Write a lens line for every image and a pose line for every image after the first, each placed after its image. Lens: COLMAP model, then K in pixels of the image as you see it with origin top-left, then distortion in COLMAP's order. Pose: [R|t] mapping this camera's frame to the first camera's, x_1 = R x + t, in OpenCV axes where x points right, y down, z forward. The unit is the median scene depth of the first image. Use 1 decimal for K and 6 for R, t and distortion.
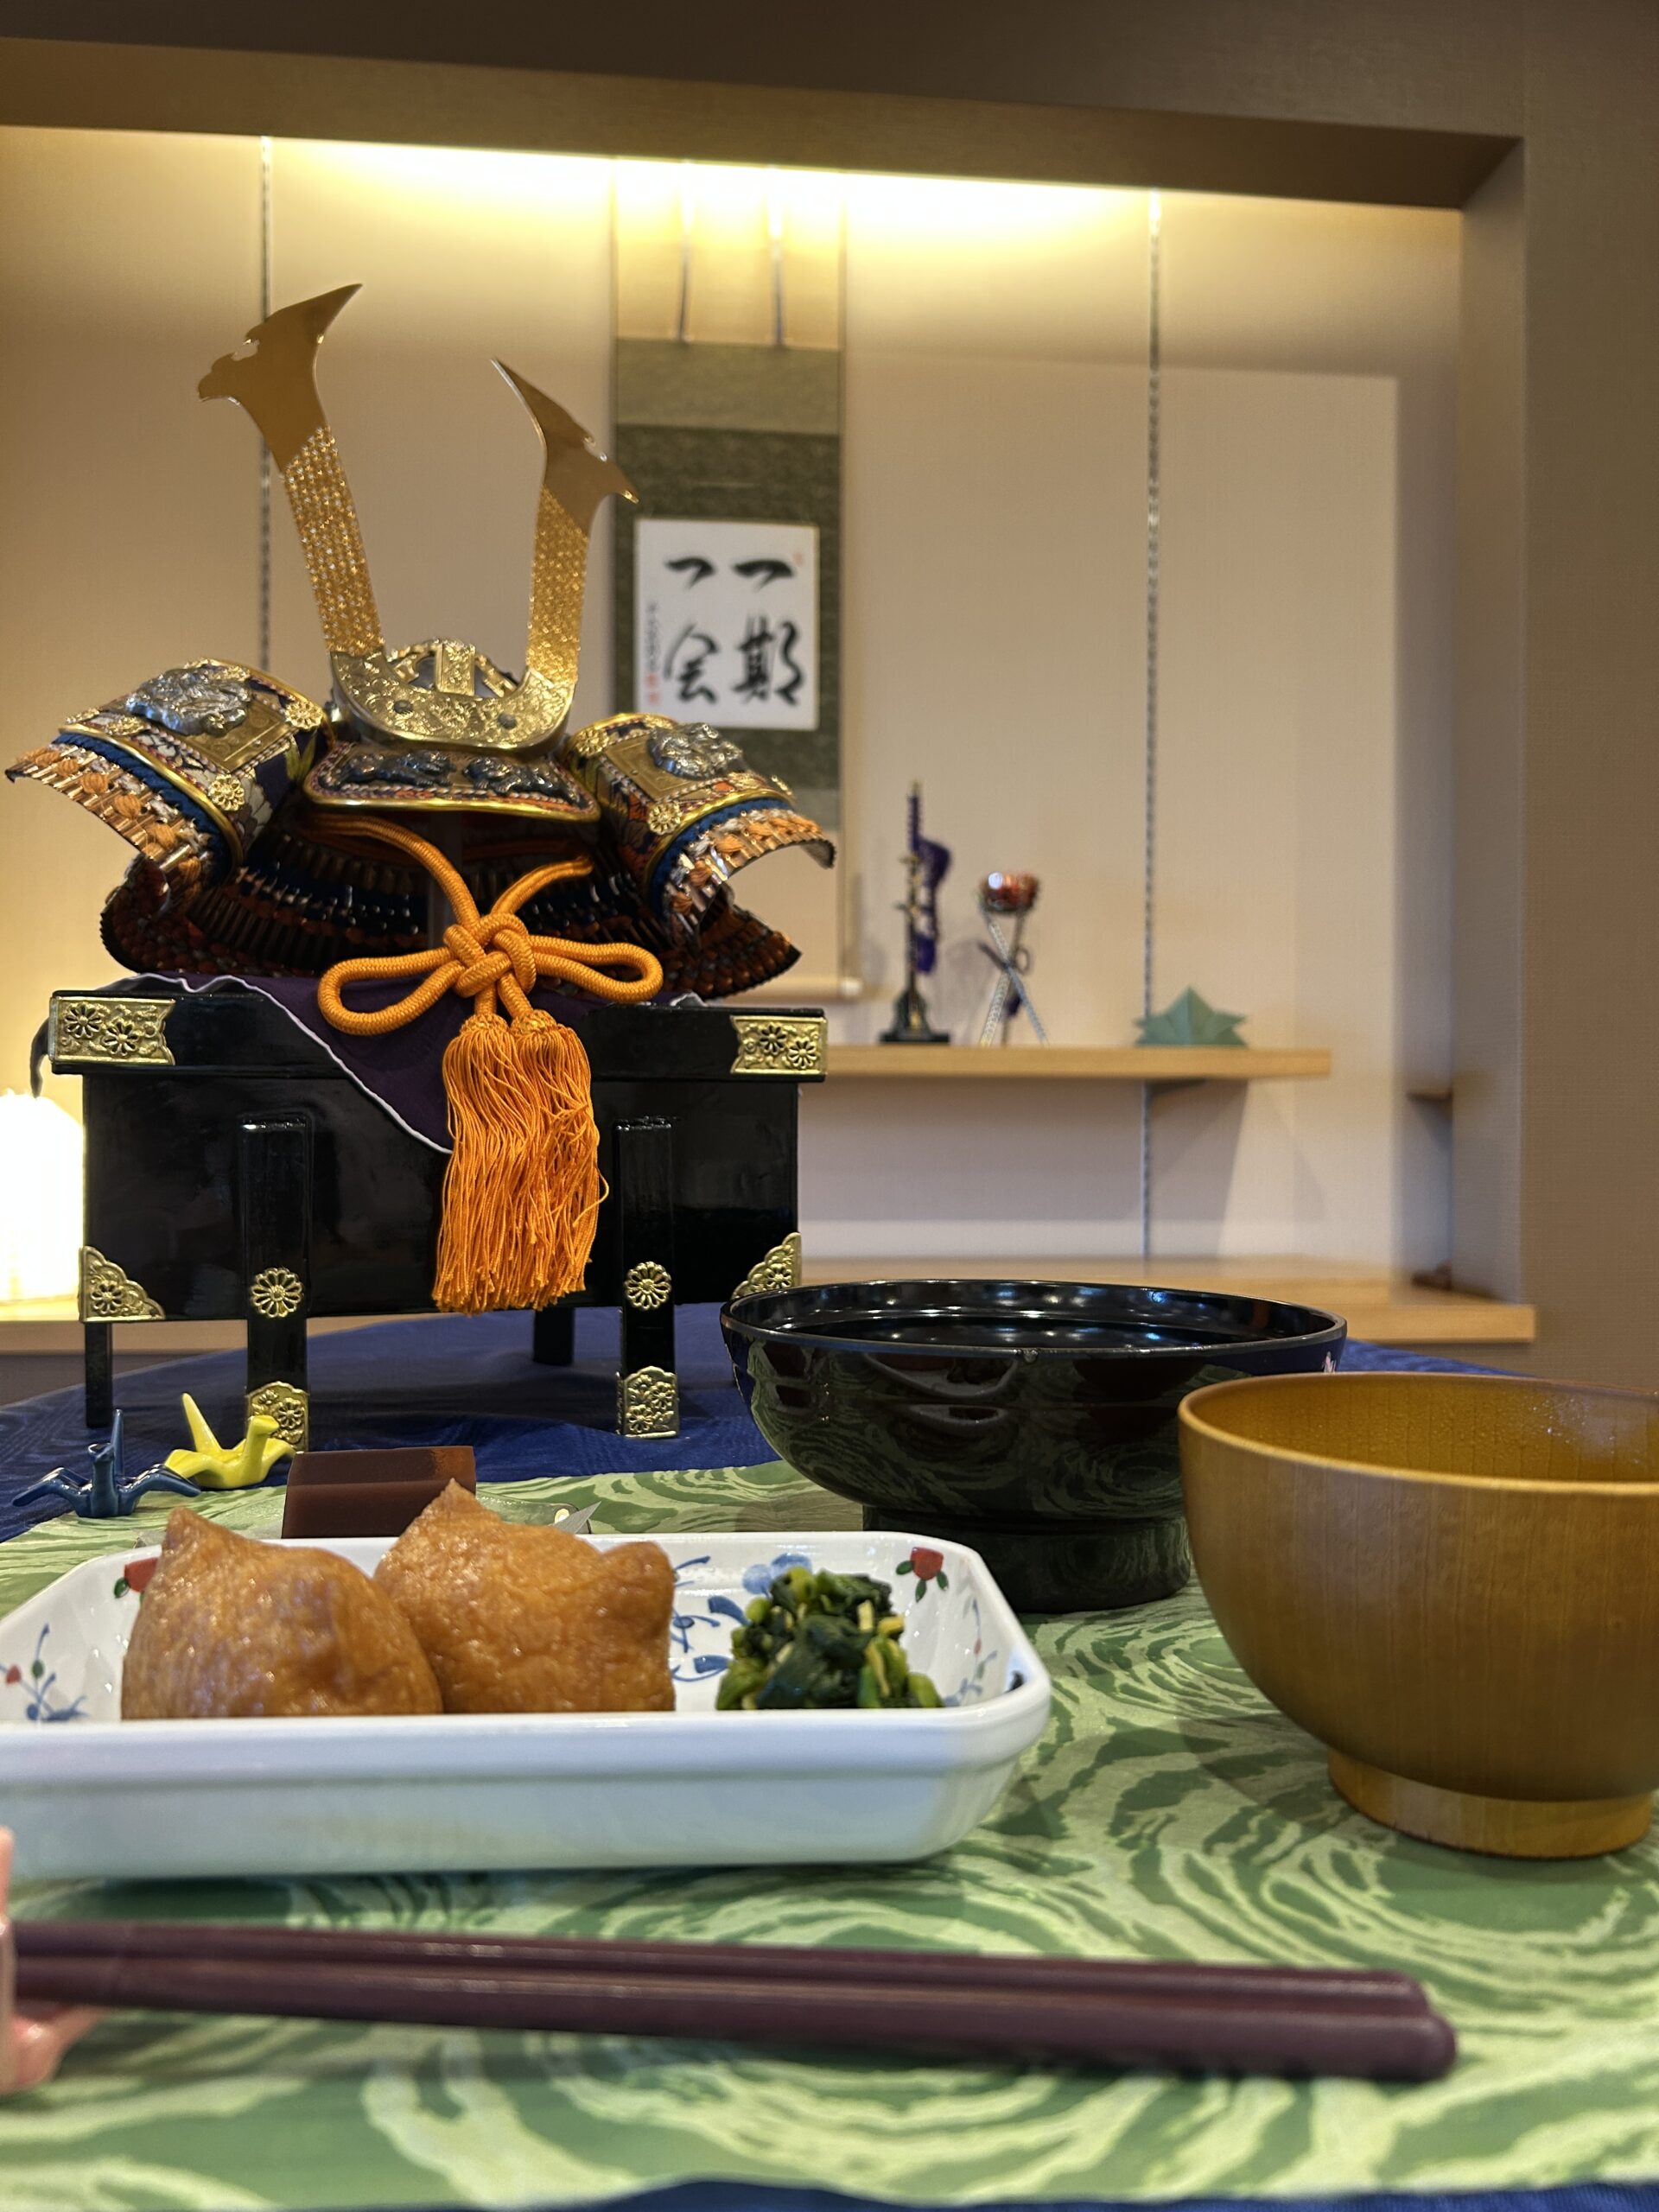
lens RADIAL K [[1681.0, 0, 832.5], [0, 1681.0, 1104.8], [0, 0, 1]] dist [0.013272, -0.009167]
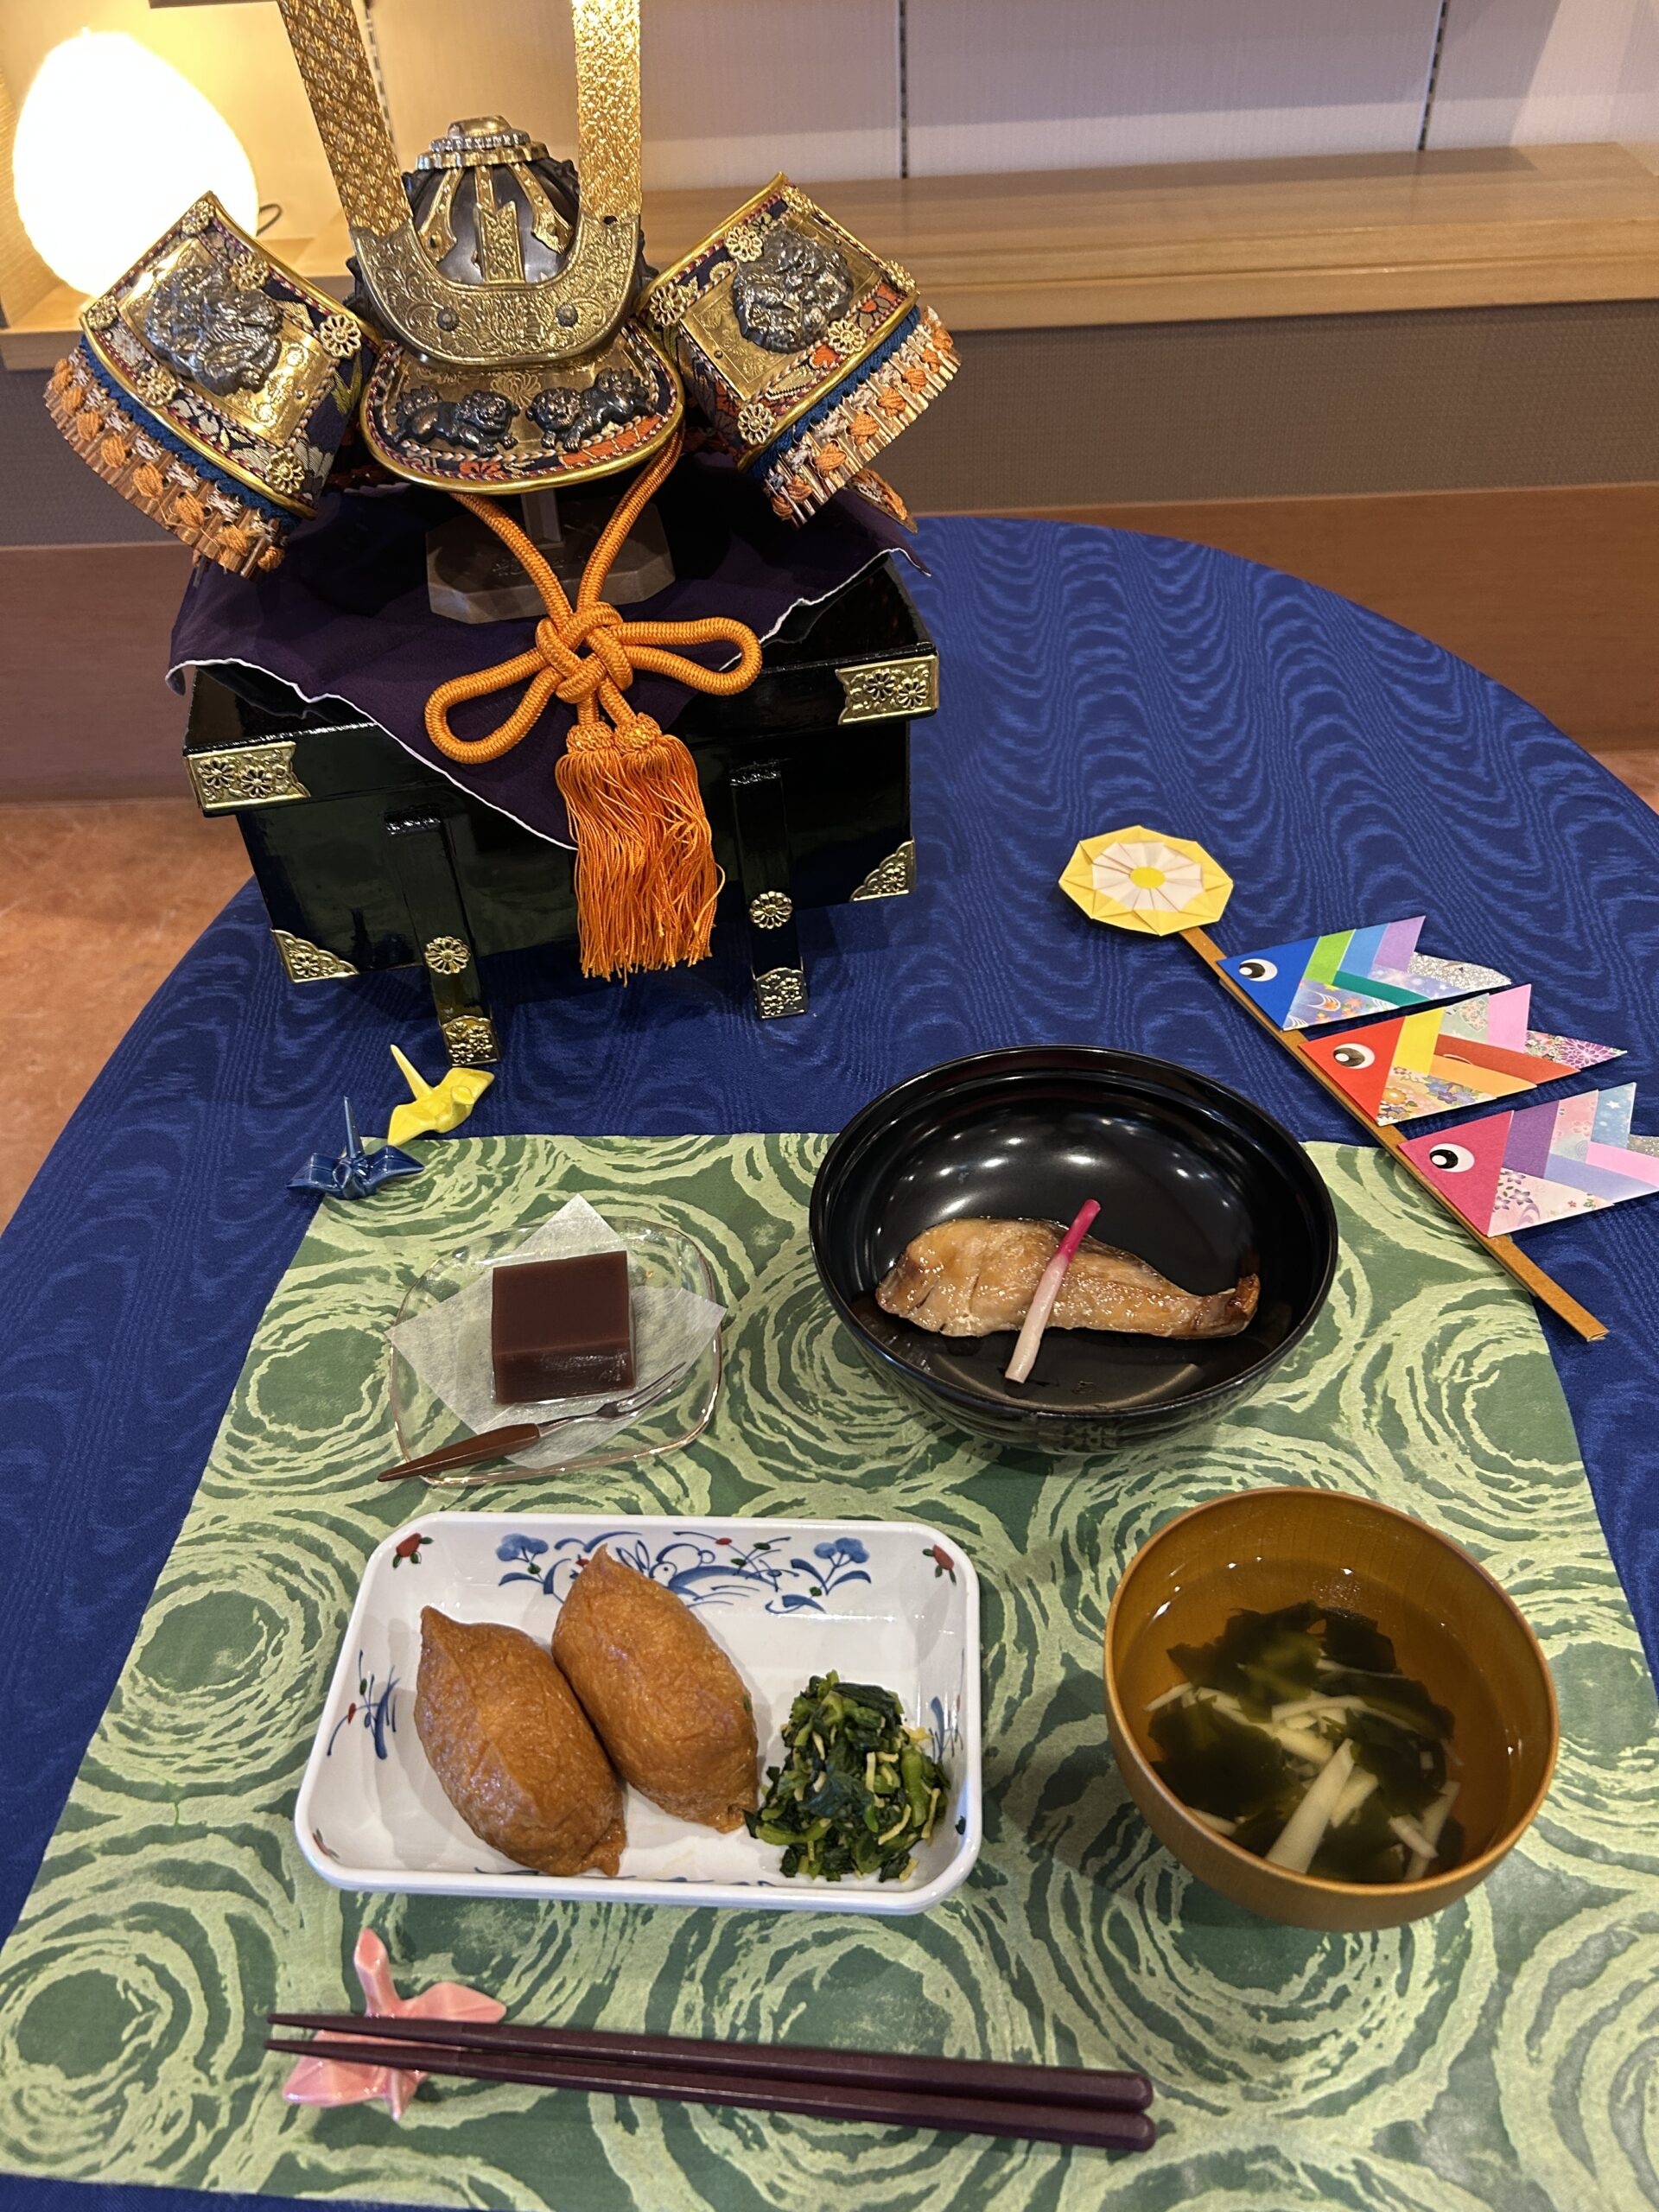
lens RADIAL K [[1681.0, 0, 827.9], [0, 1681.0, 1104.2], [0, 0, 1]] dist [0.013272, -0.009167]
pose [[0.991665, 0.039404, -0.122672, 0.107945], [0.052809, 0.744142, 0.665931, -0.863835], [0.117526, -0.666858, 0.735858, 0.192881]]
